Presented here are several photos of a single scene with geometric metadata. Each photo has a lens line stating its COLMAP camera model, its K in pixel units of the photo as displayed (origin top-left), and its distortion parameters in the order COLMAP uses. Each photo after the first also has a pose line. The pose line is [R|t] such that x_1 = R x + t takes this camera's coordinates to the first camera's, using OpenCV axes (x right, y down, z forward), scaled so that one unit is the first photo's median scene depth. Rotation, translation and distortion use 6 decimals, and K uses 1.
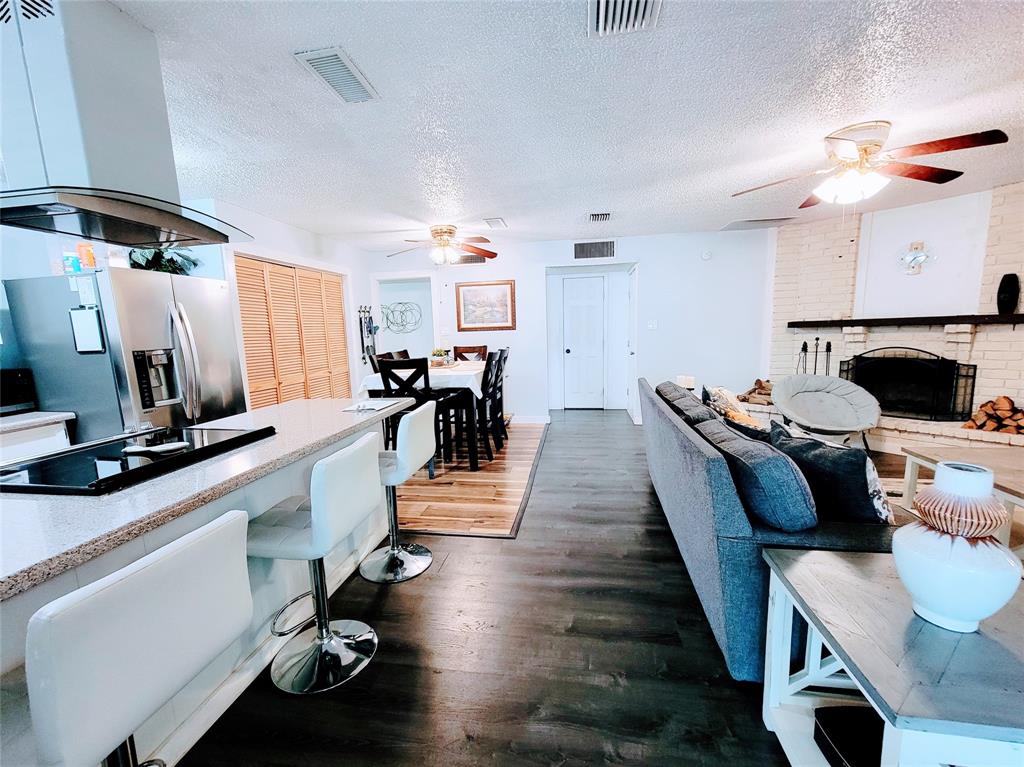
lens RADIAL K [[426.4, 0, 511.7], [0, 426.4, 392.2], [0, 0, 1]] dist [-0.000524, 0.001286]
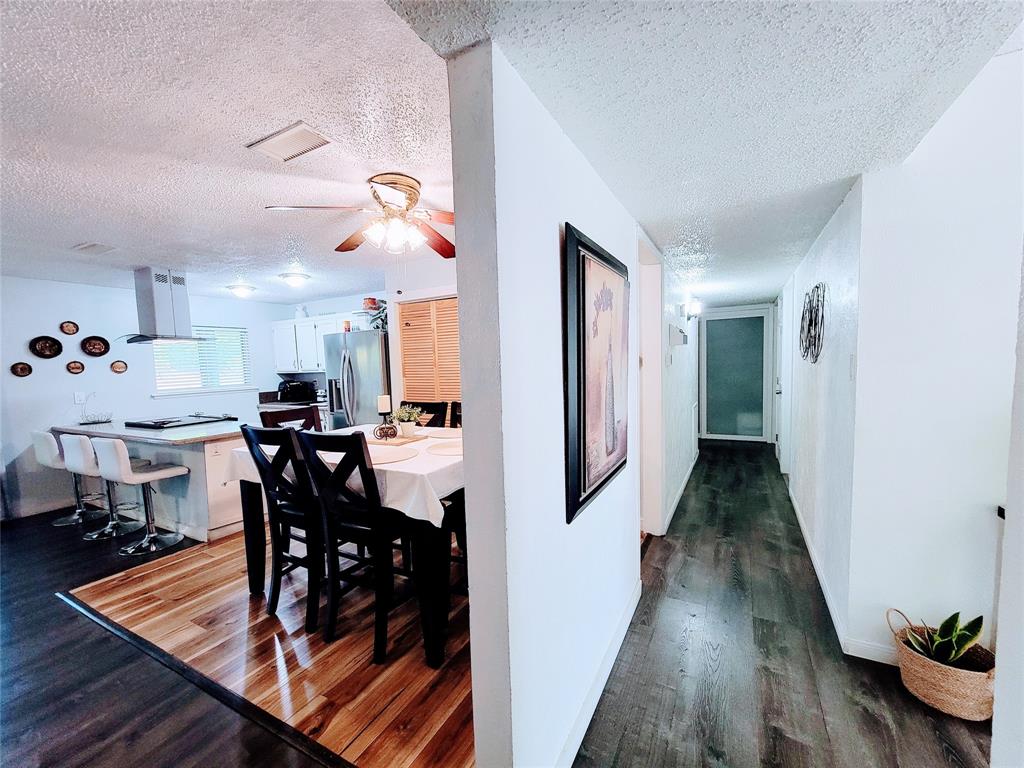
lens RADIAL K [[426.4, 0, 502.7], [0, 426.4, 385.8], [0, 0, 1]] dist [-0.000524, 0.001286]
pose [[-0.342354, 0.106212, -0.933548, 0.401859], [-0.099189, 0.983952, 0.148321, -0.294710], [0.934321, 0.143376, -0.326325, 1.686574]]
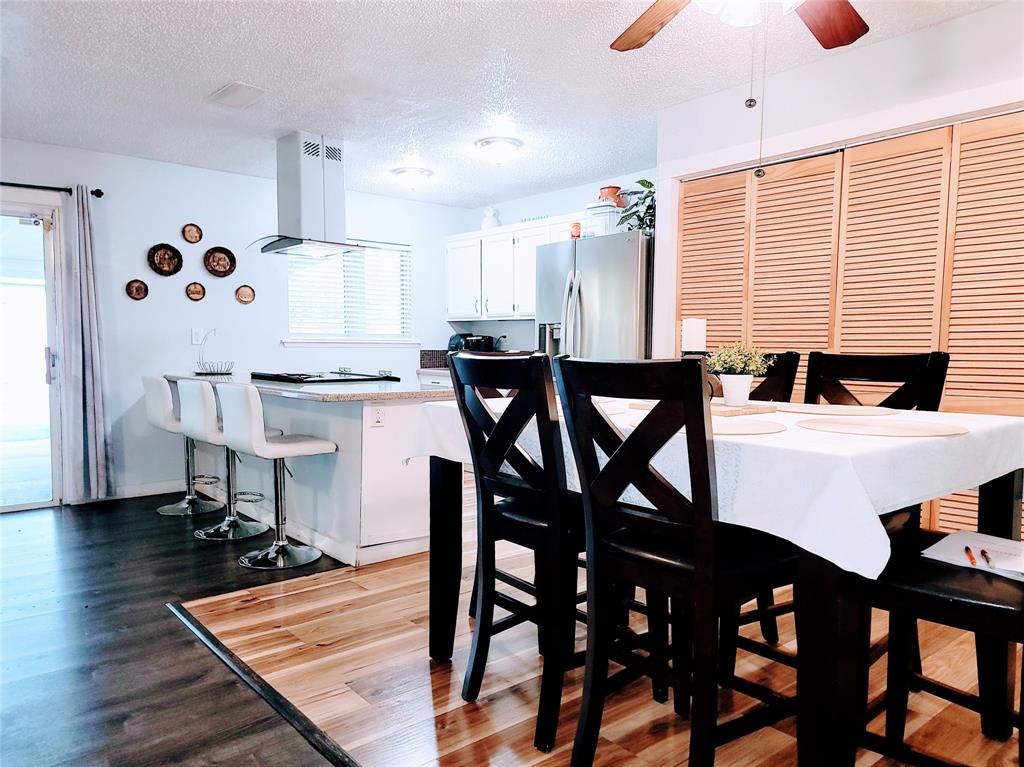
lens RADIAL K [[721.6, 0, 513.0], [0, 721.6, 388.5], [0, 0, 1]] dist [0.033552, -0.024566]
pose [[-0.645882, 0.078739, -0.759366, 0.374540], [-0.103537, 0.976443, 0.189312, -0.196604], [0.756384, 0.200895, -0.622515, 1.548274]]
